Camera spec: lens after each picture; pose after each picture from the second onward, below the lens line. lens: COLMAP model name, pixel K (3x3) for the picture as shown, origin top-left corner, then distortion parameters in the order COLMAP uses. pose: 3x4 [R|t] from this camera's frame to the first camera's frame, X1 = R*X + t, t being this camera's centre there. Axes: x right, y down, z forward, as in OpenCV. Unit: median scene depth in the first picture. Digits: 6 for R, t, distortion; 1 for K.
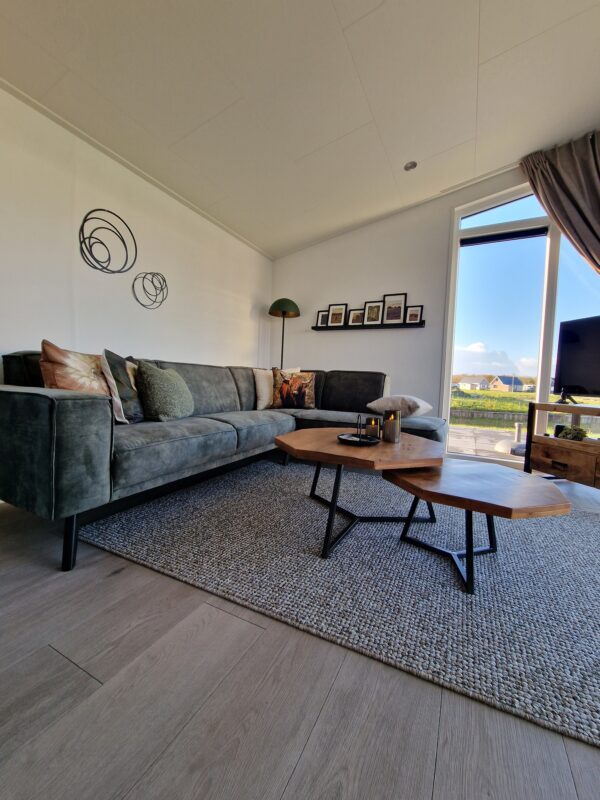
lens RADIAL K [[326.9, 0, 303.0], [0, 326.9, 397.2], [0, 0, 1]] dist [-0.000235, -0.000108]
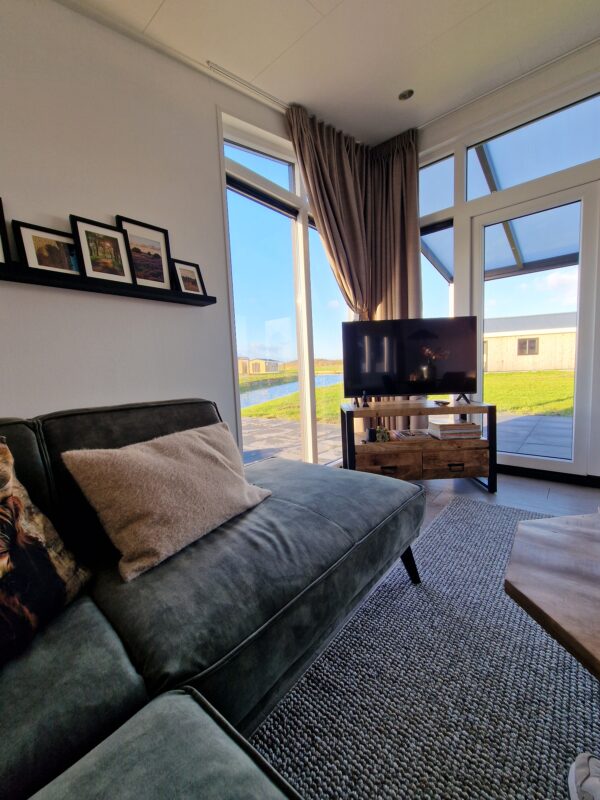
lens RADIAL K [[326.9, 0, 295.3], [0, 326.9, 399.4], [0, 0, 1]] dist [-0.000235, -0.000108]
pose [[0.243358, -0.137043, 0.960206, -0.170658], [0.108695, 0.987586, 0.113402, -0.119180], [-0.963827, 0.076773, 0.255232, 0.828667]]
